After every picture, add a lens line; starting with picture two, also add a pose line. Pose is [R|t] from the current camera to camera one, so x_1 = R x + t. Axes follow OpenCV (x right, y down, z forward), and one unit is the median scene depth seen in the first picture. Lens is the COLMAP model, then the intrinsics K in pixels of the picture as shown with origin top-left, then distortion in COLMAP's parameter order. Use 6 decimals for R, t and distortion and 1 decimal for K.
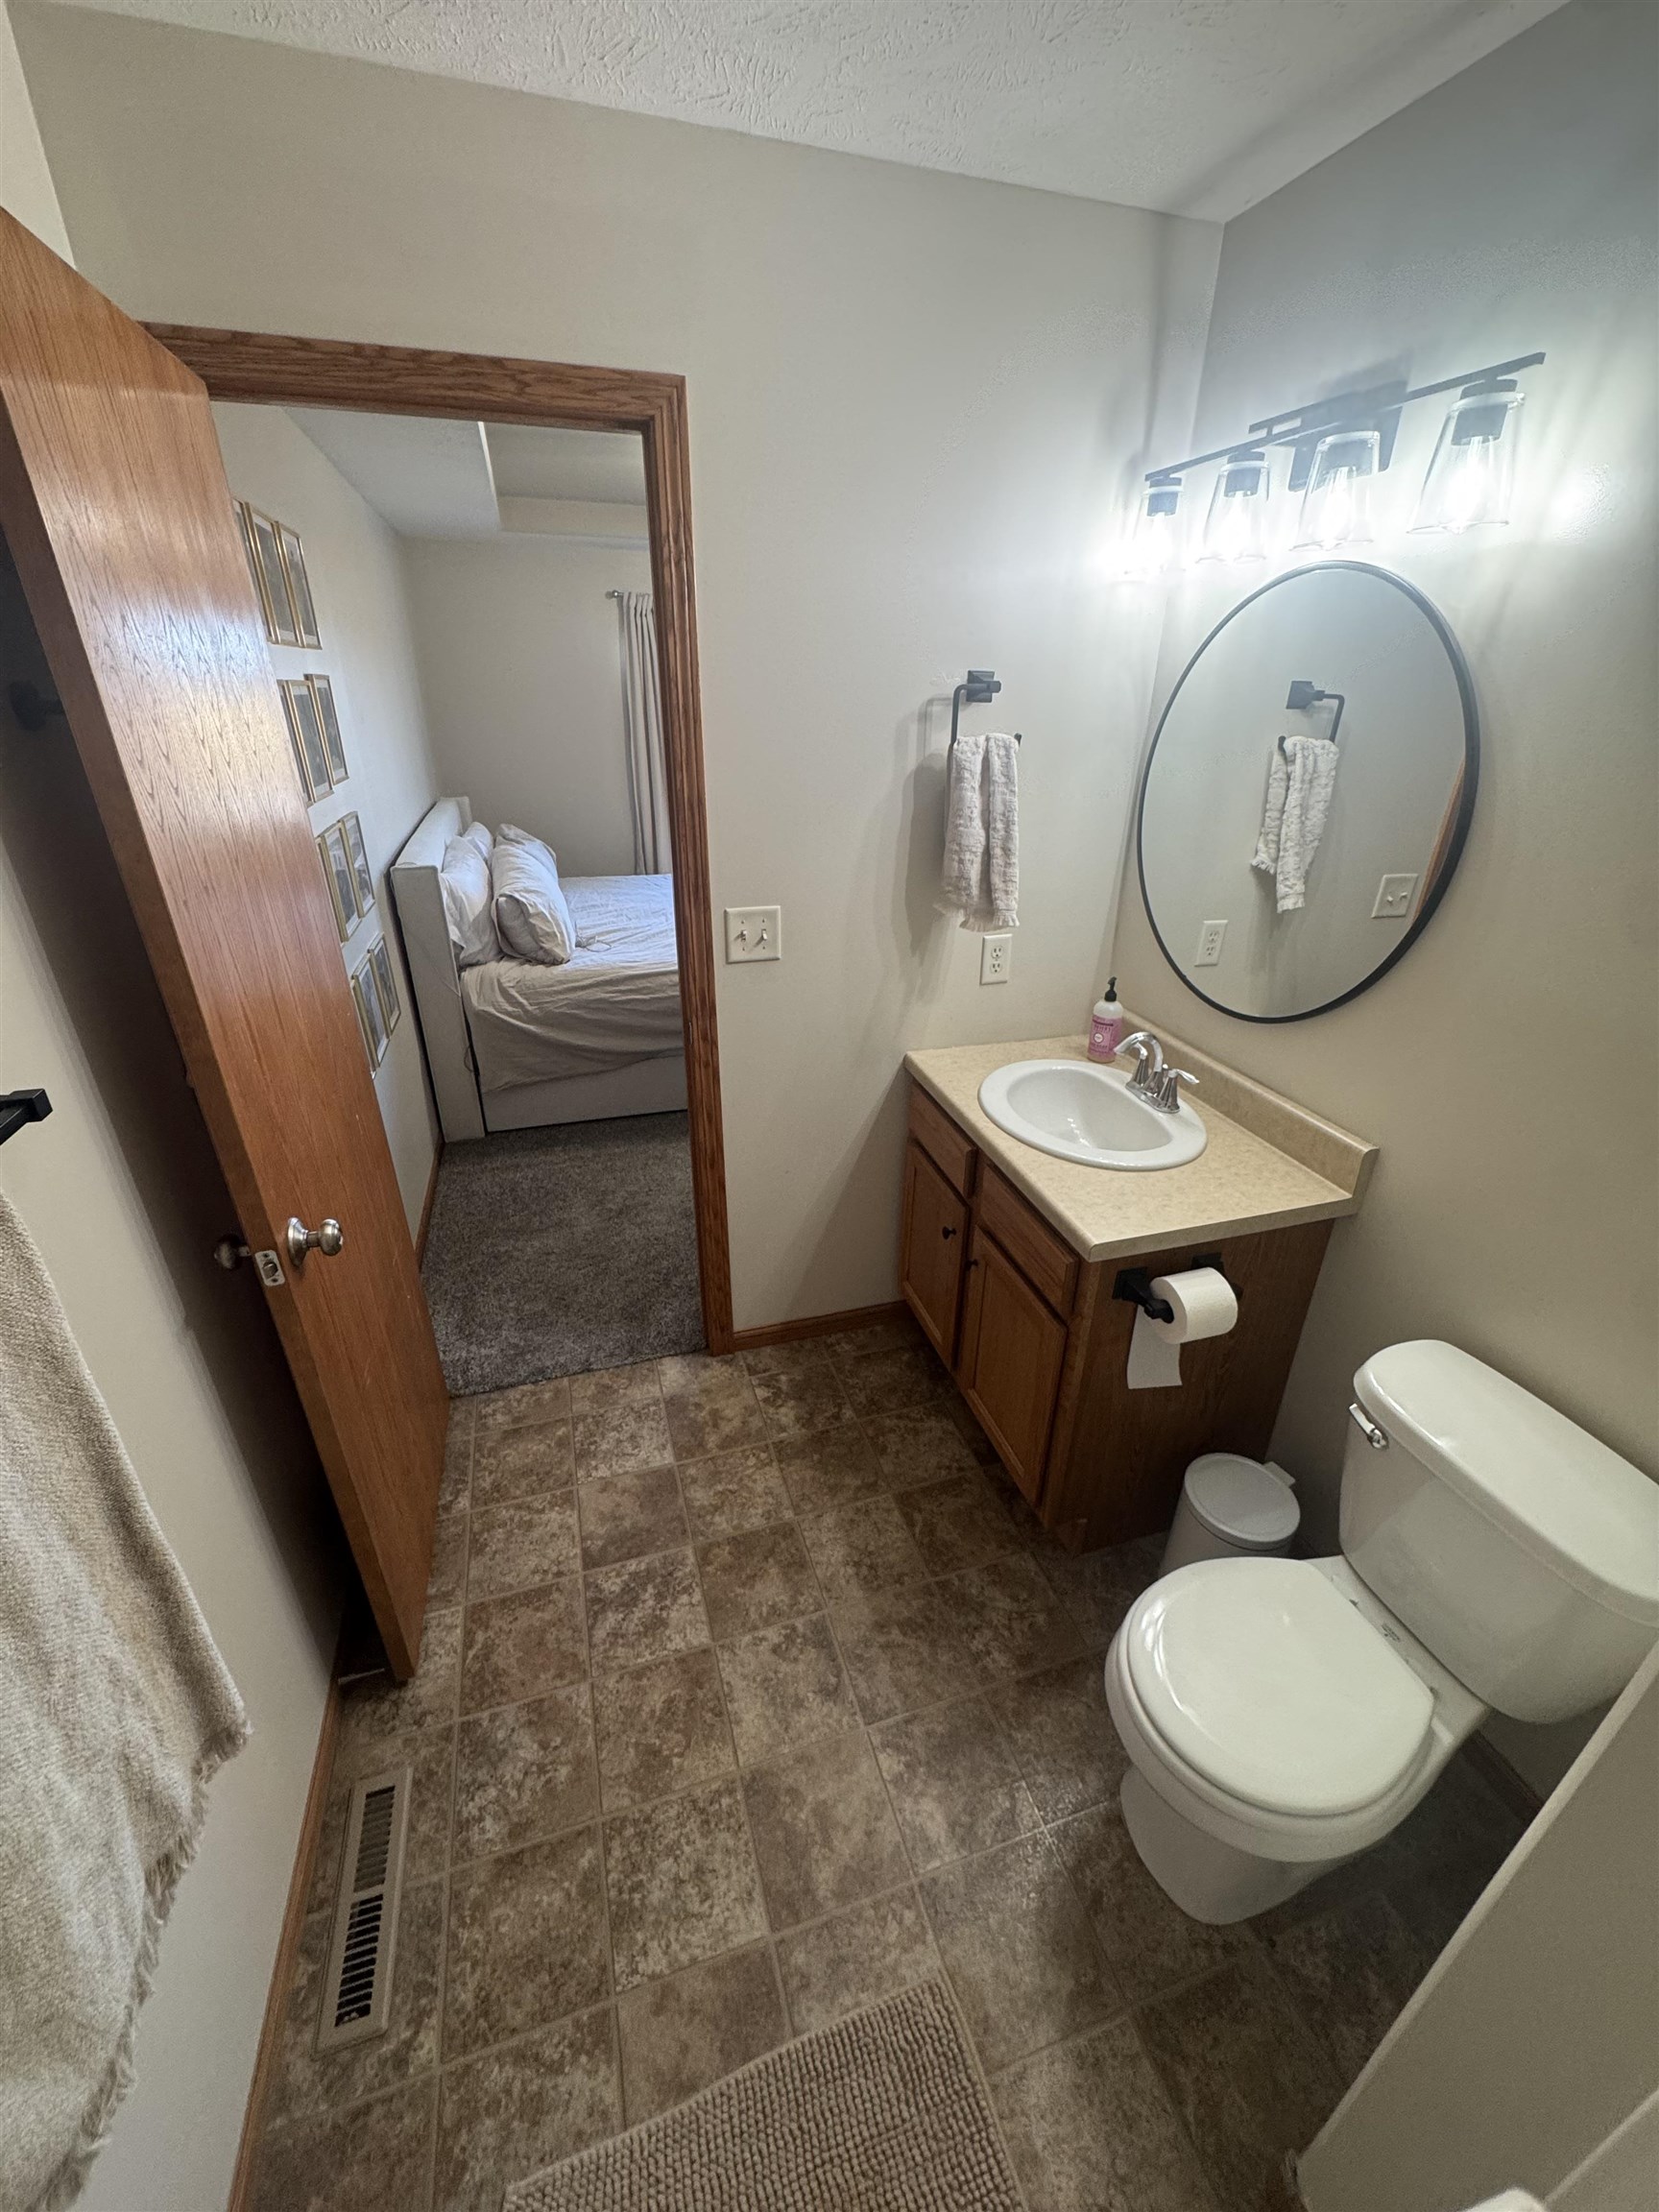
lens RADIAL K [[879.7, 0, 829.2], [0, 879.7, 1103.8], [0, 0, 1]] dist [-0.009864, 0.000125]
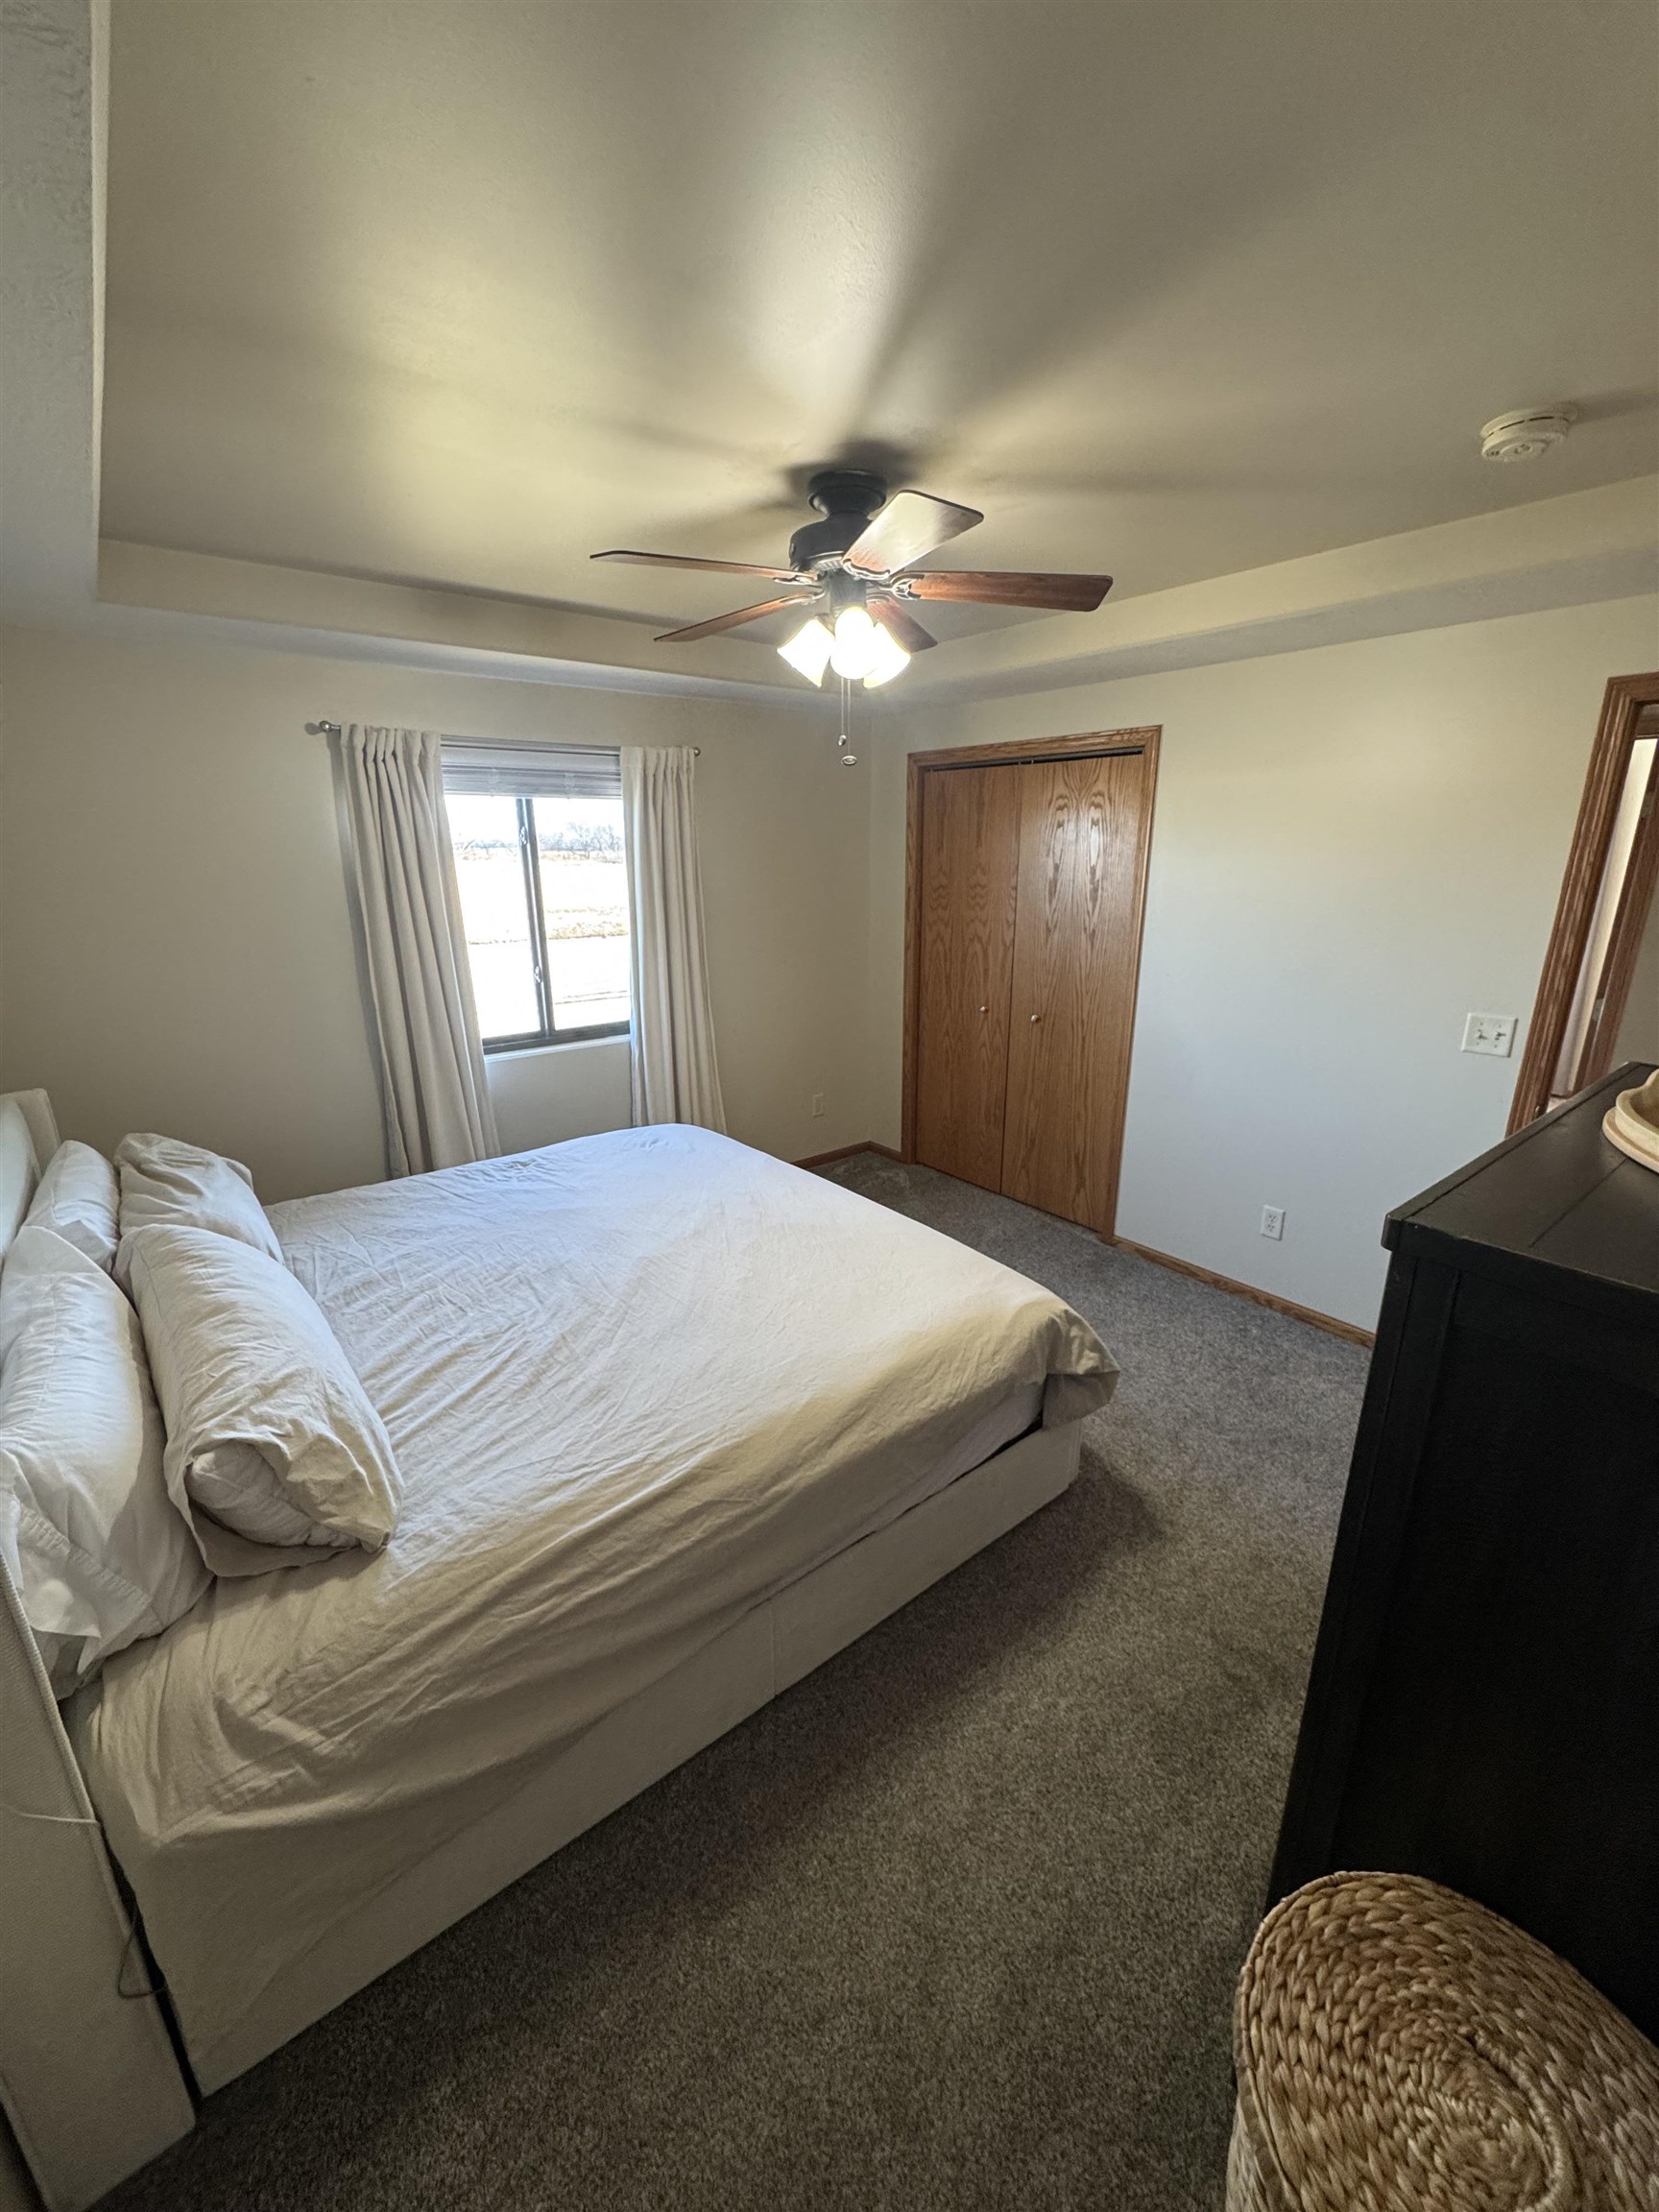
lens RADIAL K [[879.7, 0, 832.4], [0, 879.7, 1104.1], [0, 0, 1]] dist [-0.009864, 0.000125]
pose [[0.927875, -0.129985, 0.349503, -0.233617], [0.183843, 0.974912, -0.125491, -0.274485], [-0.324422, 0.180693, 0.928493, 0.541562]]
